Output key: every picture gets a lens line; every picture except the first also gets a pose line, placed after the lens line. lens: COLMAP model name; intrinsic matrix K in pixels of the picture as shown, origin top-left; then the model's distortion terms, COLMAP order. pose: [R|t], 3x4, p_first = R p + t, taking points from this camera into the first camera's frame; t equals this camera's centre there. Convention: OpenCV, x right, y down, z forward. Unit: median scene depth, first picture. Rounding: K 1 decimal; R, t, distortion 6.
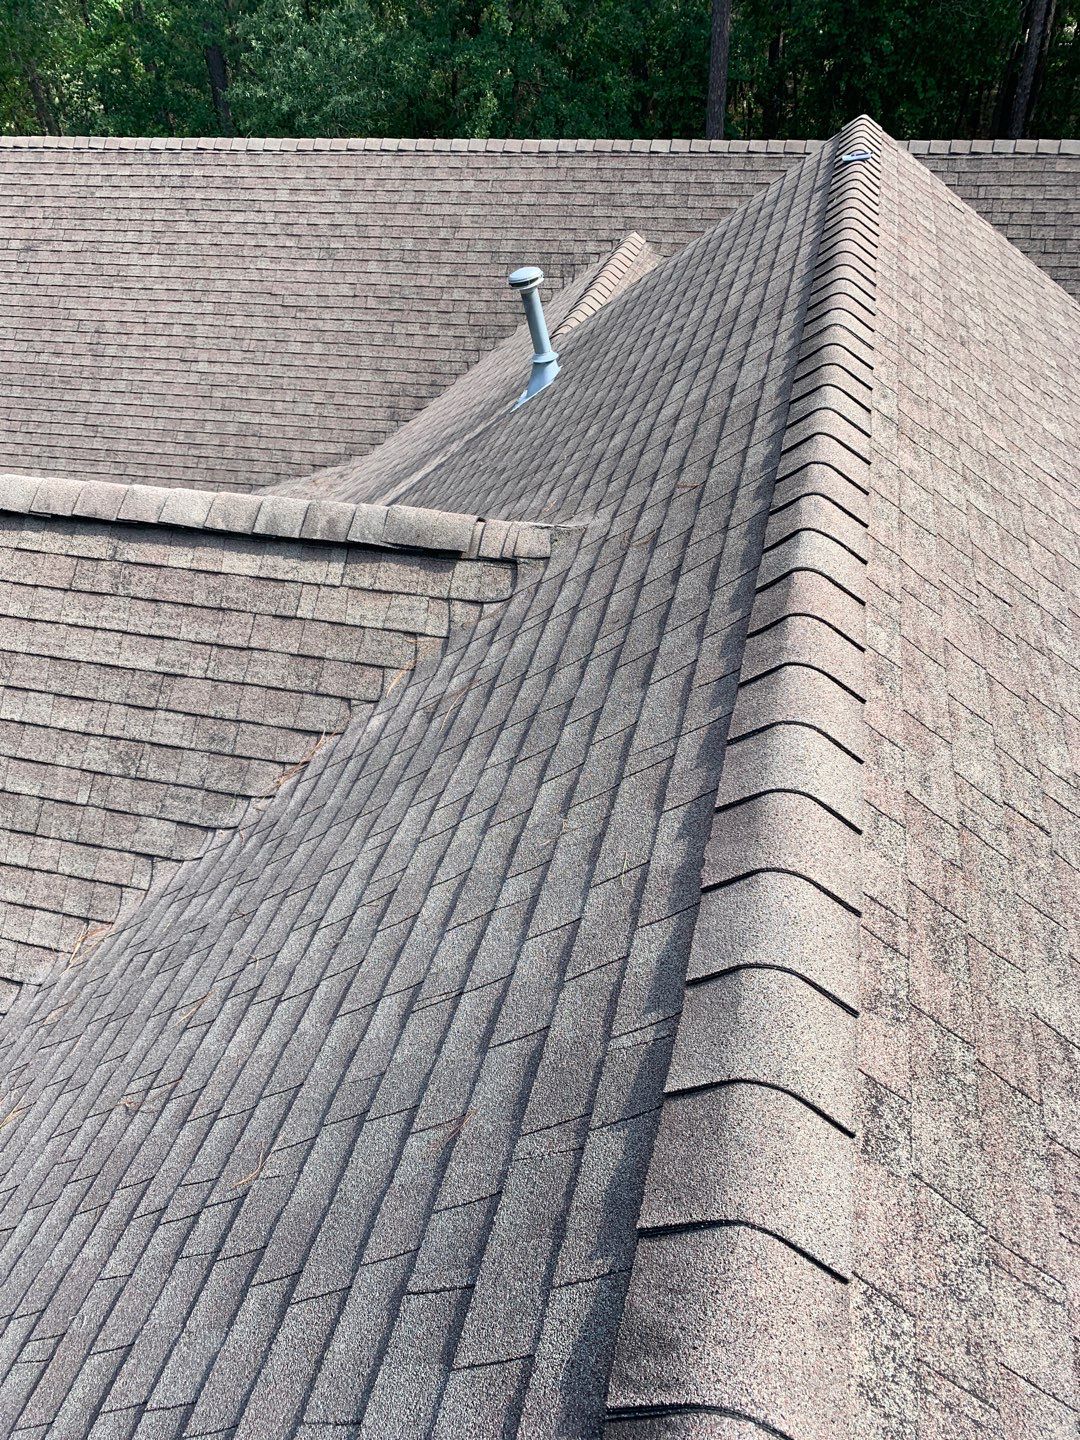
lens RADIAL K [[1101.1, 0, 540.8], [0, 1101.1, 707.9], [0, 0, 1]] dist [0.026718, -0.021612]
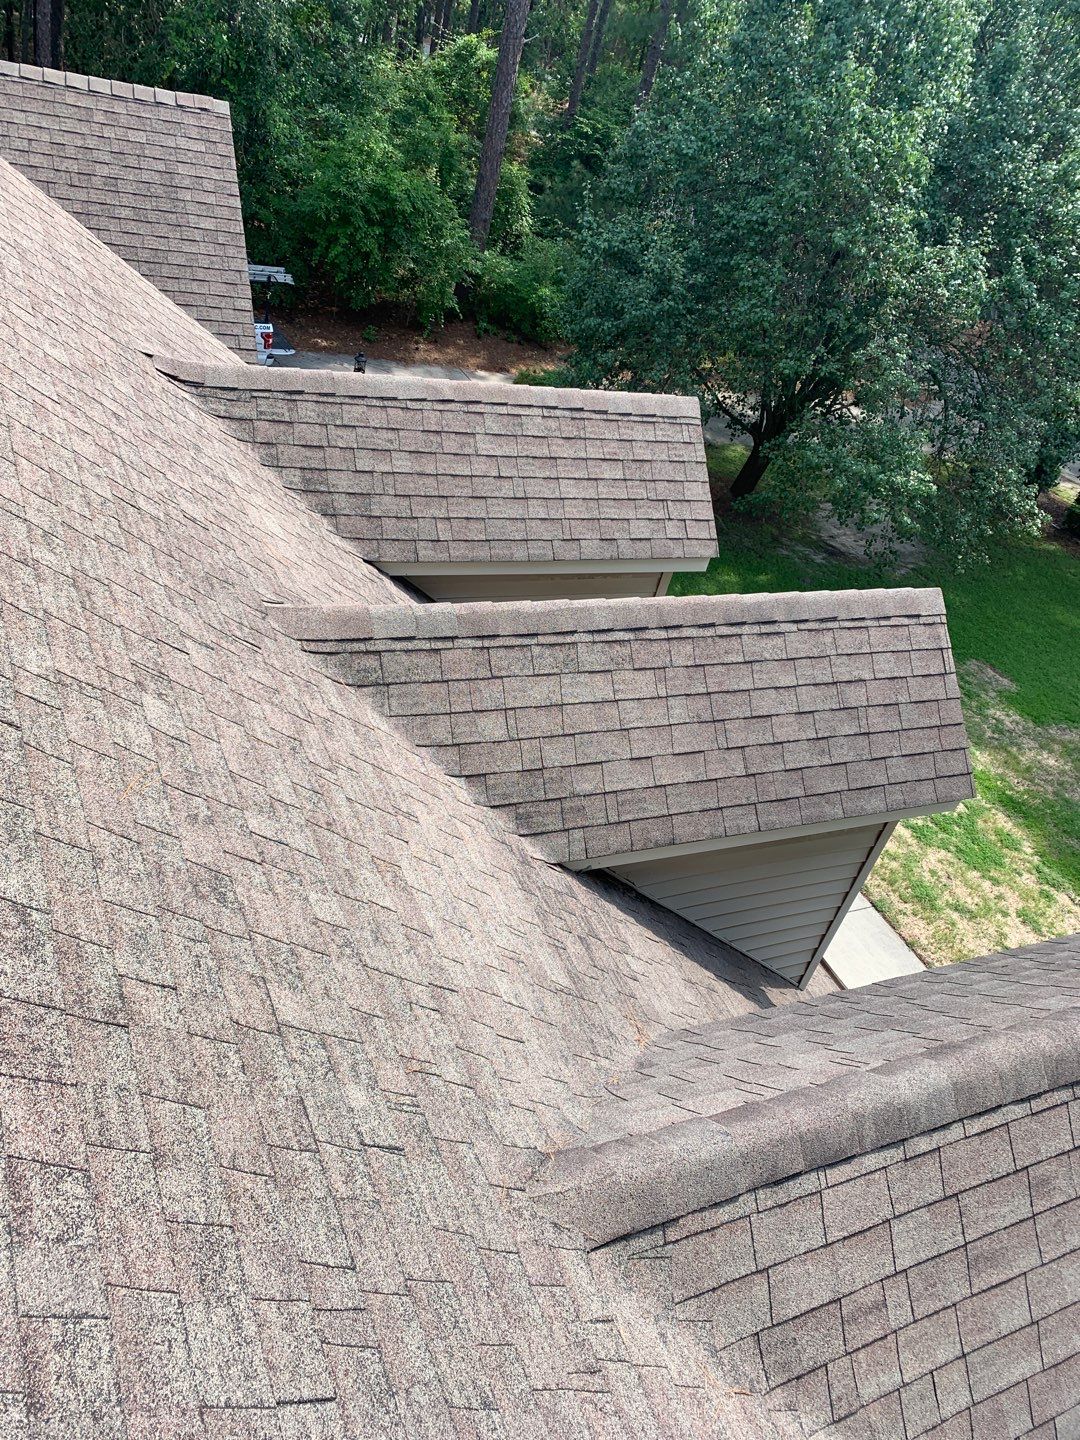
lens RADIAL K [[1101.1, 0, 544.3], [0, 1101.1, 699.8], [0, 0, 1]] dist [0.026718, -0.021612]
pose [[0.741469, -0.186810, 0.644457, 0.124263], [0.159613, 0.981998, 0.101014, 0.048182], [-0.651726, 0.027965, 0.757939, -0.095204]]
